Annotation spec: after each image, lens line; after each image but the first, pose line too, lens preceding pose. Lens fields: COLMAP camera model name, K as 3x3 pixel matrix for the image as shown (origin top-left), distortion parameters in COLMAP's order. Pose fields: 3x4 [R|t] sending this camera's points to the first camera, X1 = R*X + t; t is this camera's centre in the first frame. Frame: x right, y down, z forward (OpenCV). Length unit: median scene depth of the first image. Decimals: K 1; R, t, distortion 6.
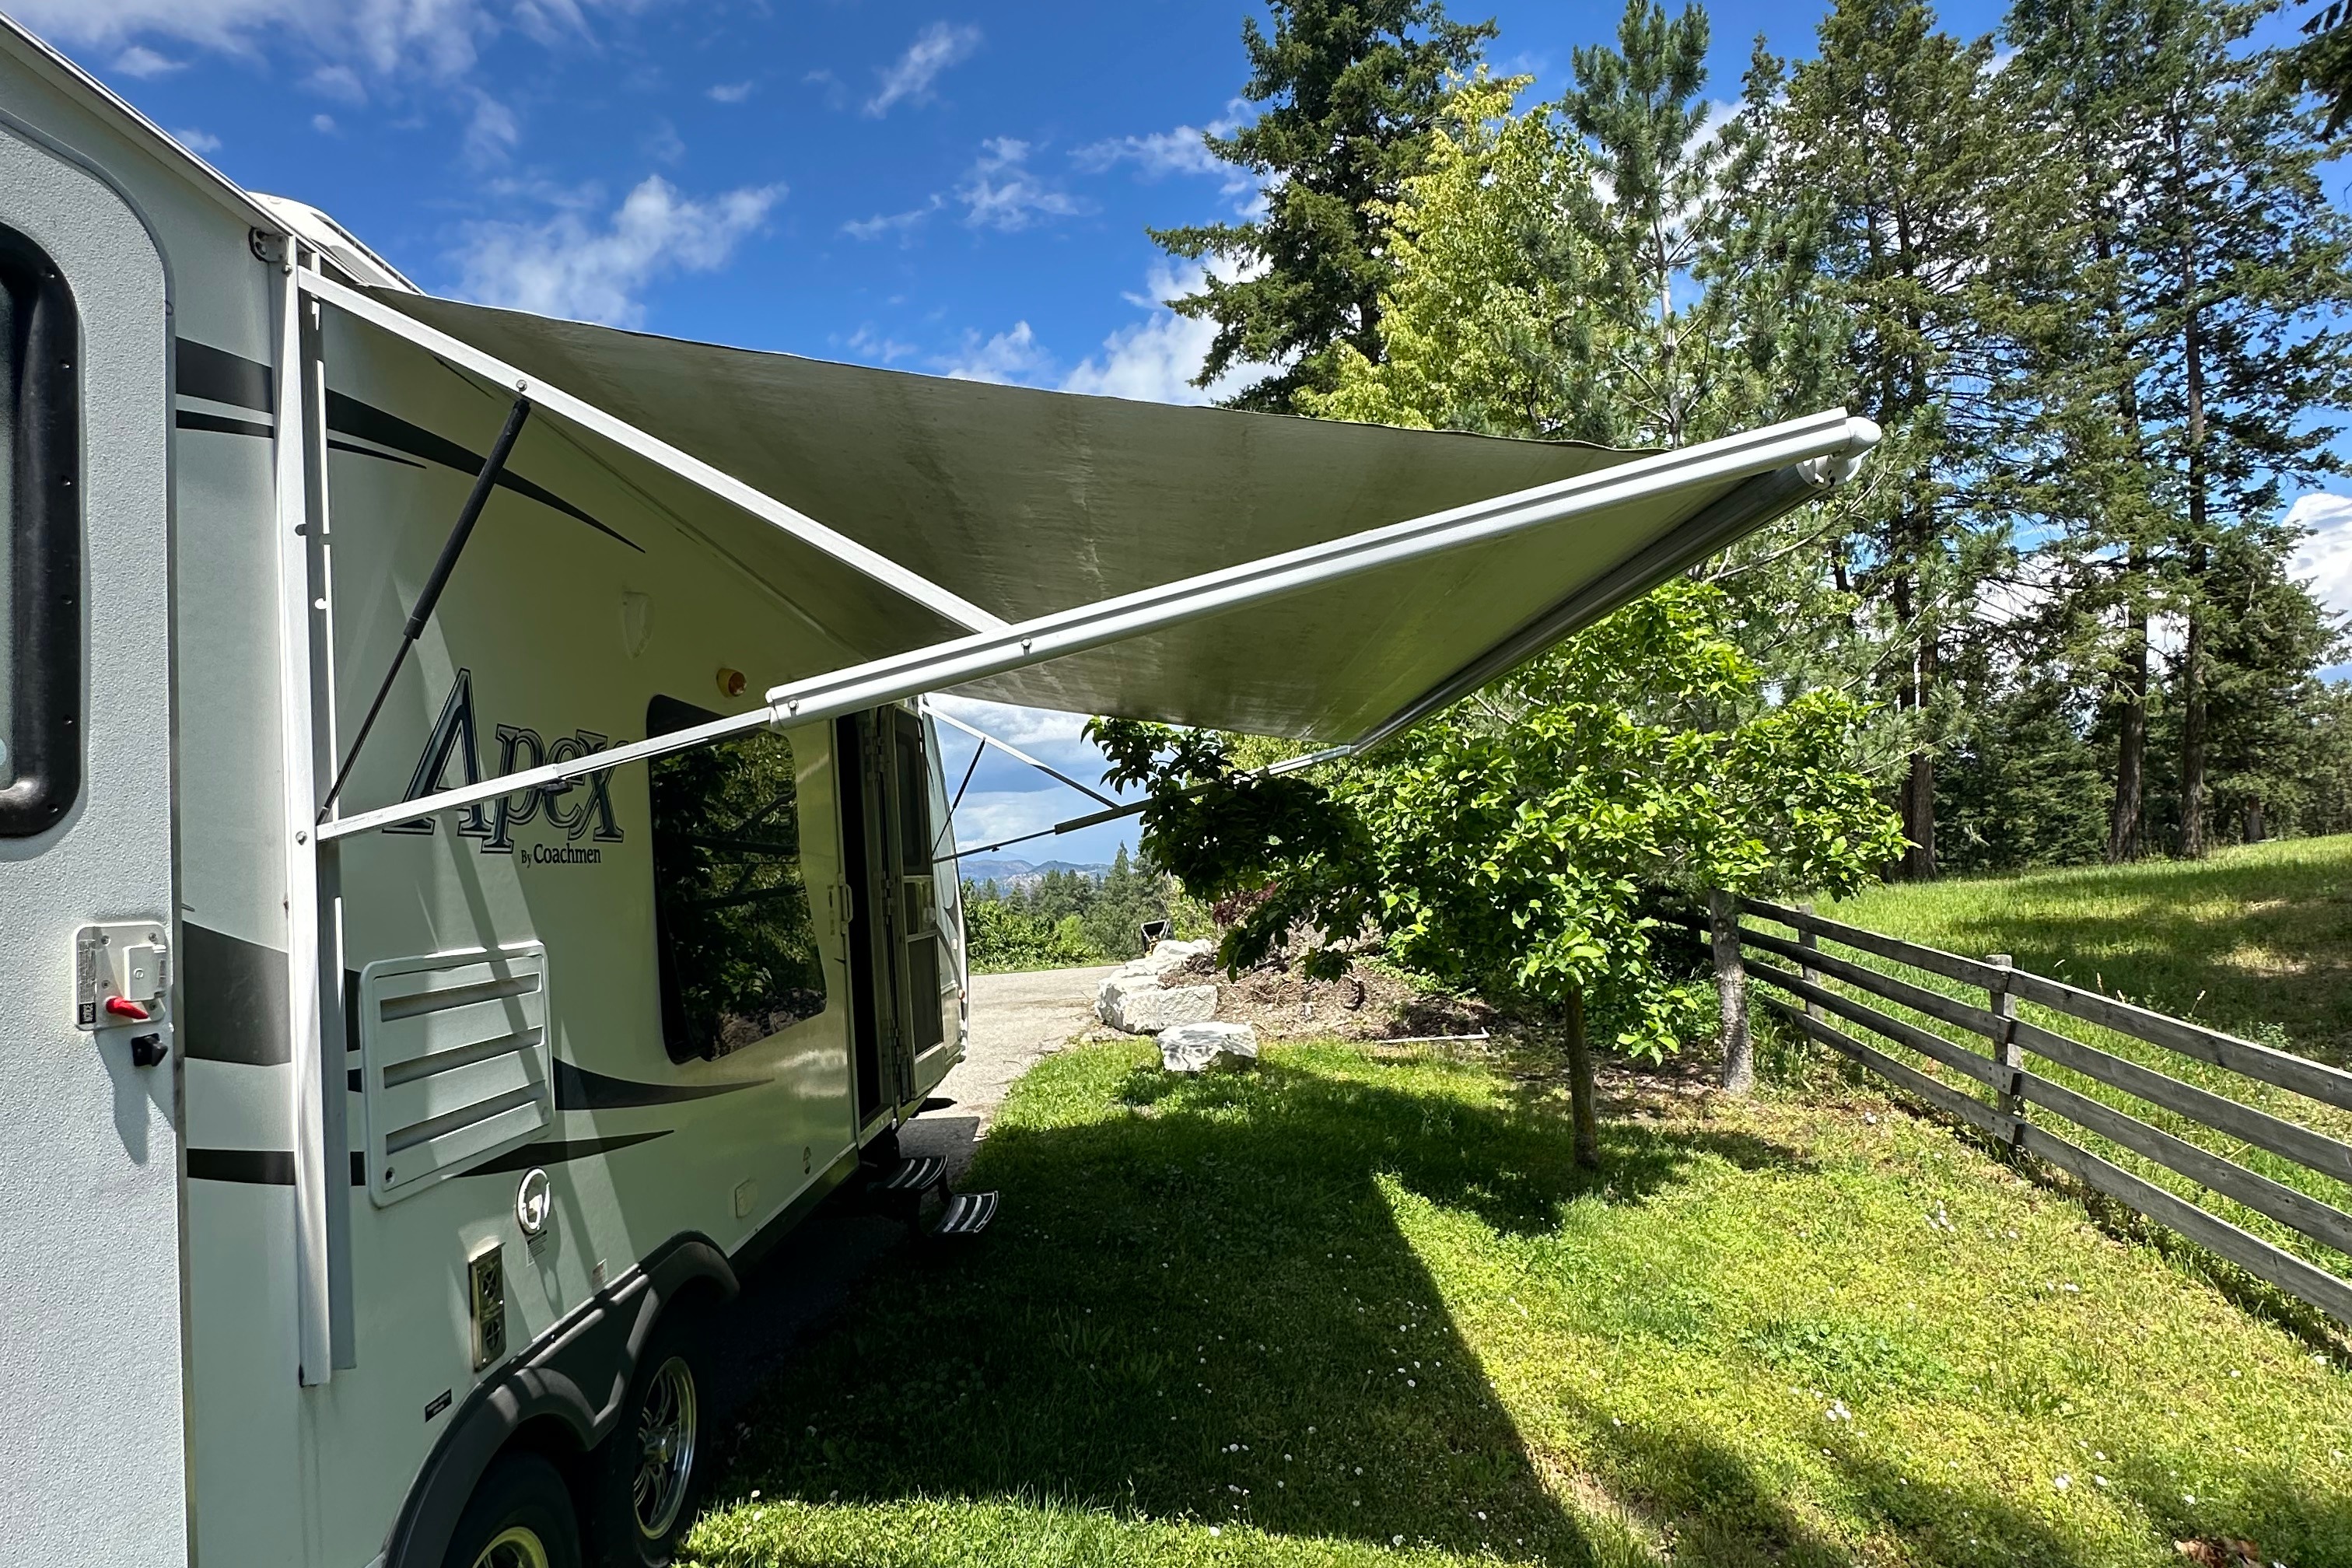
lens RADIAL K [[1256.3, 0, 1176.0], [0, 1256.3, 784.0], [0, 0, 1]] dist [-0.005629, 0.002349]
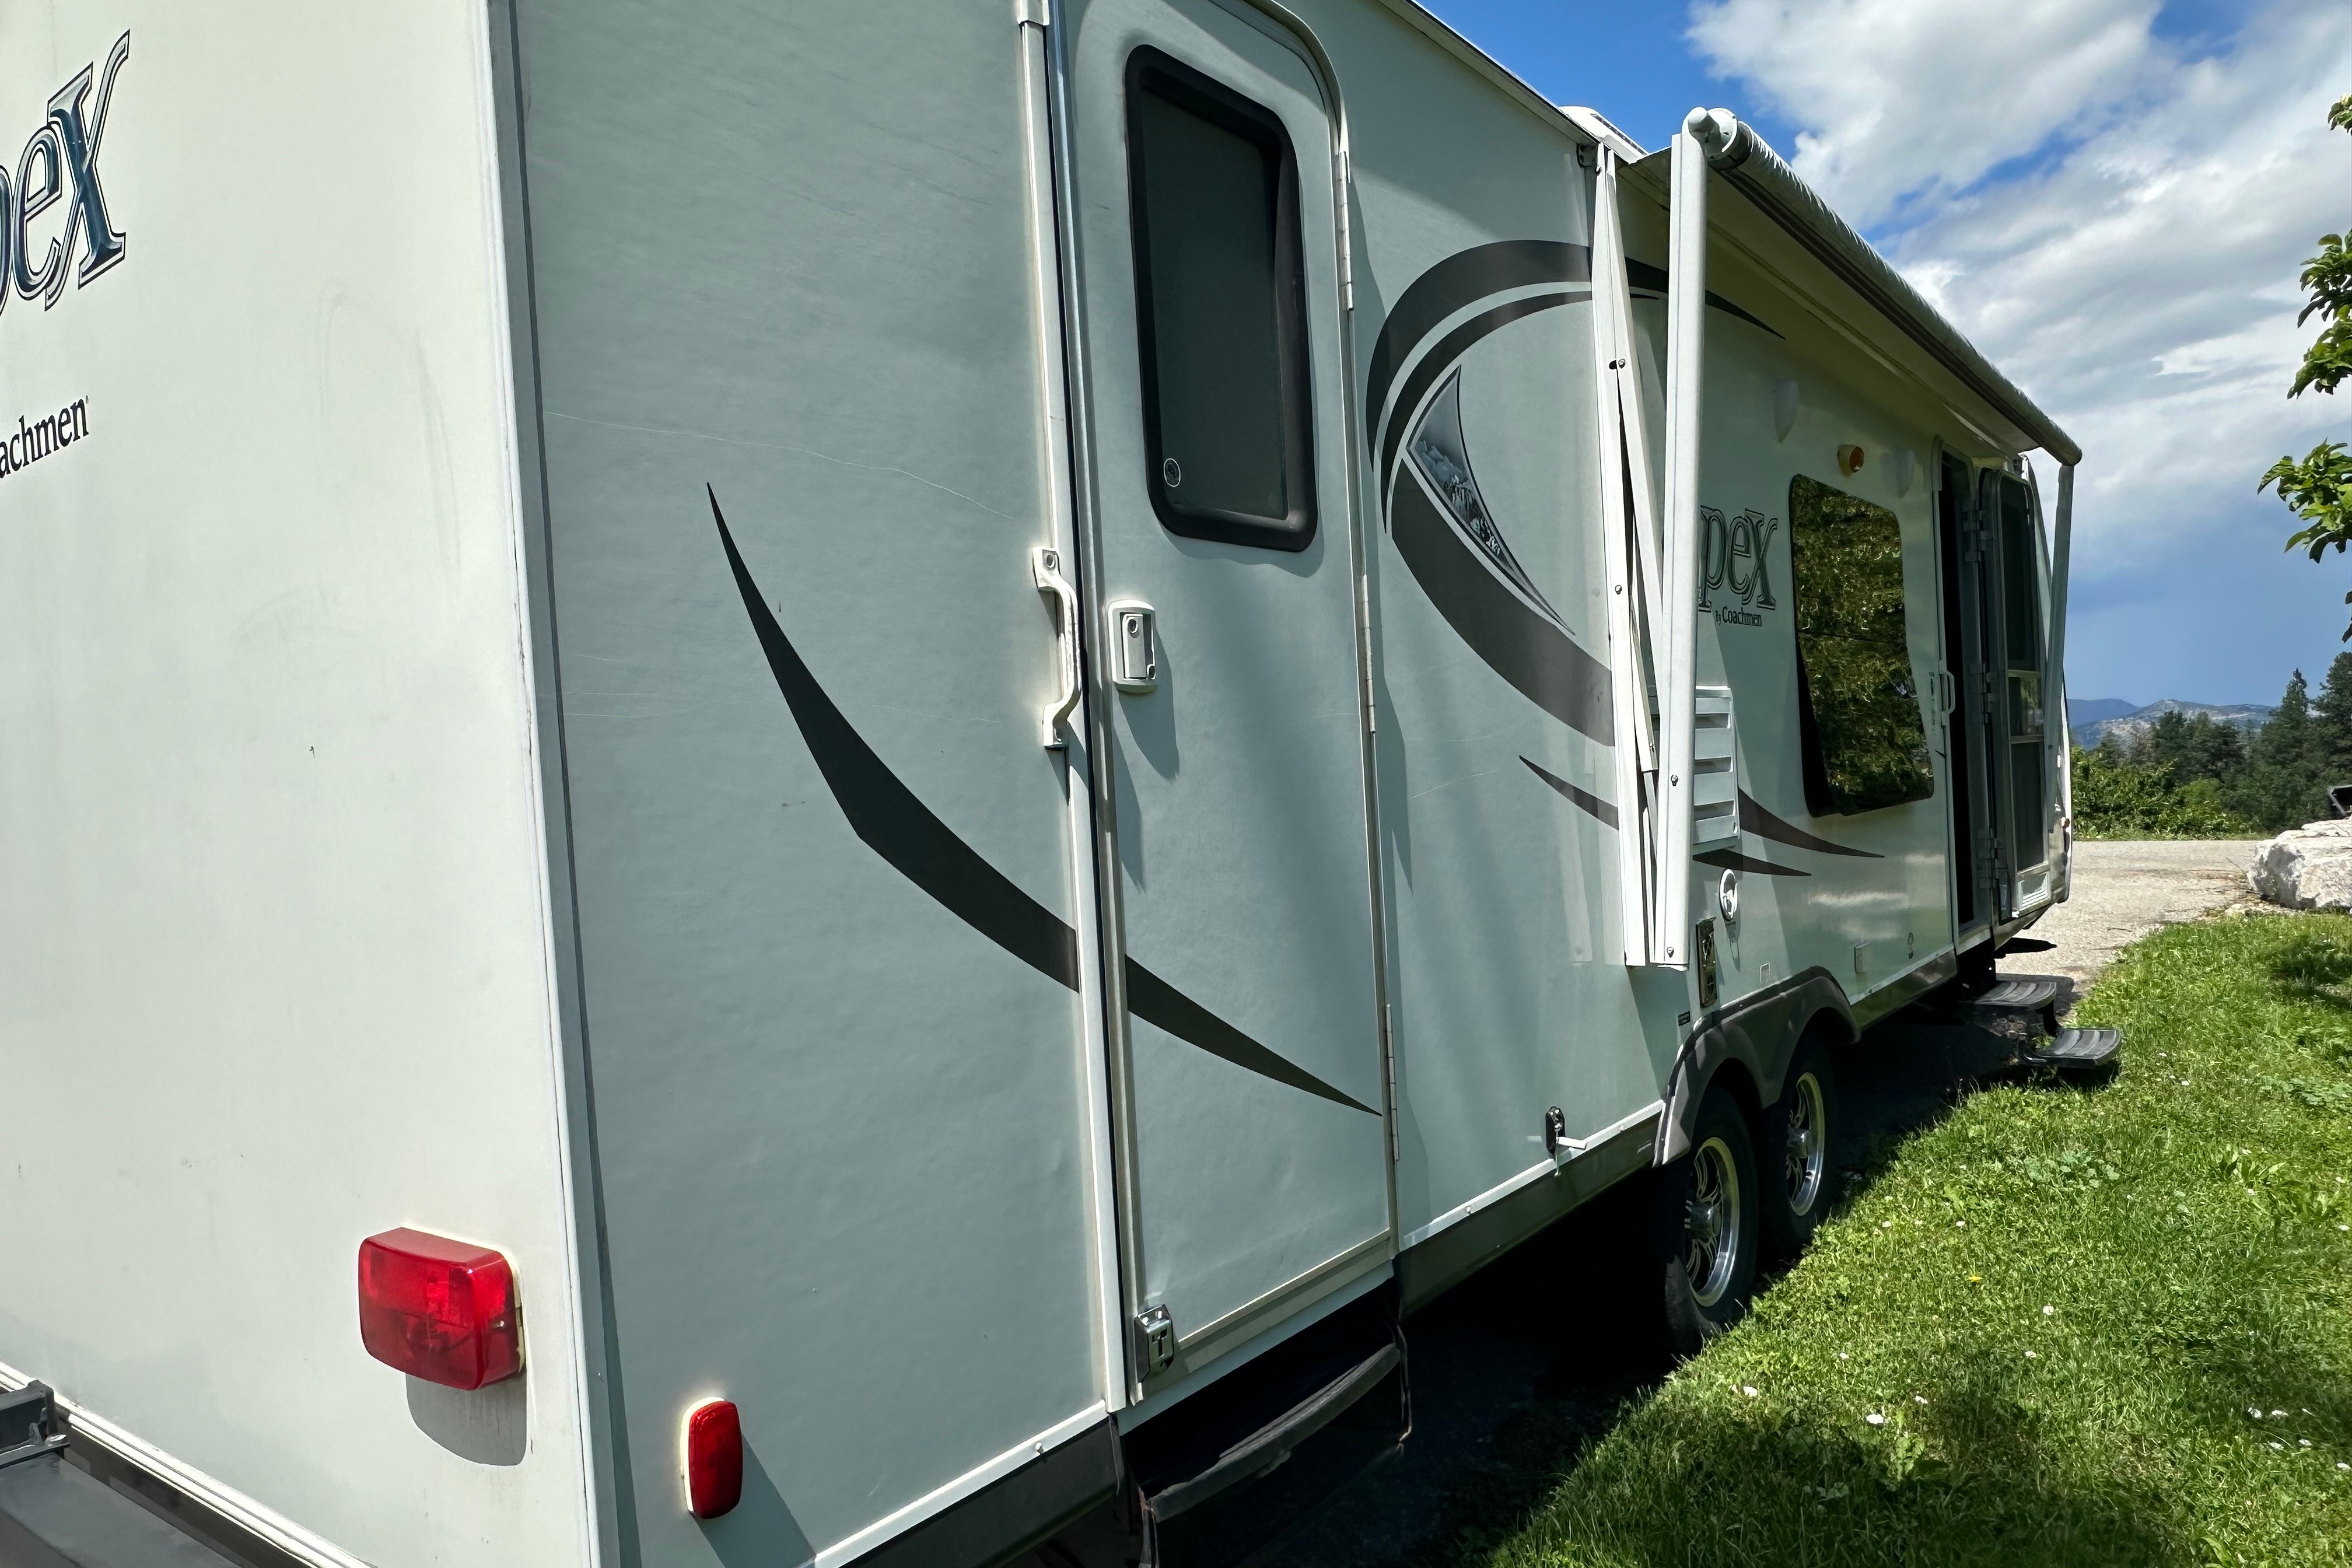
lens RADIAL K [[1537.0, 0, 1173.4], [0, 1537.0, 836.9], [0, 0, 1]] dist [0.007220, 0.003234]
pose [[0.784155, 0.044233, -0.618986, -0.002295], [0.047017, 0.990355, 0.130334, 0.045922], [0.618781, -0.131305, 0.774512, -0.455474]]
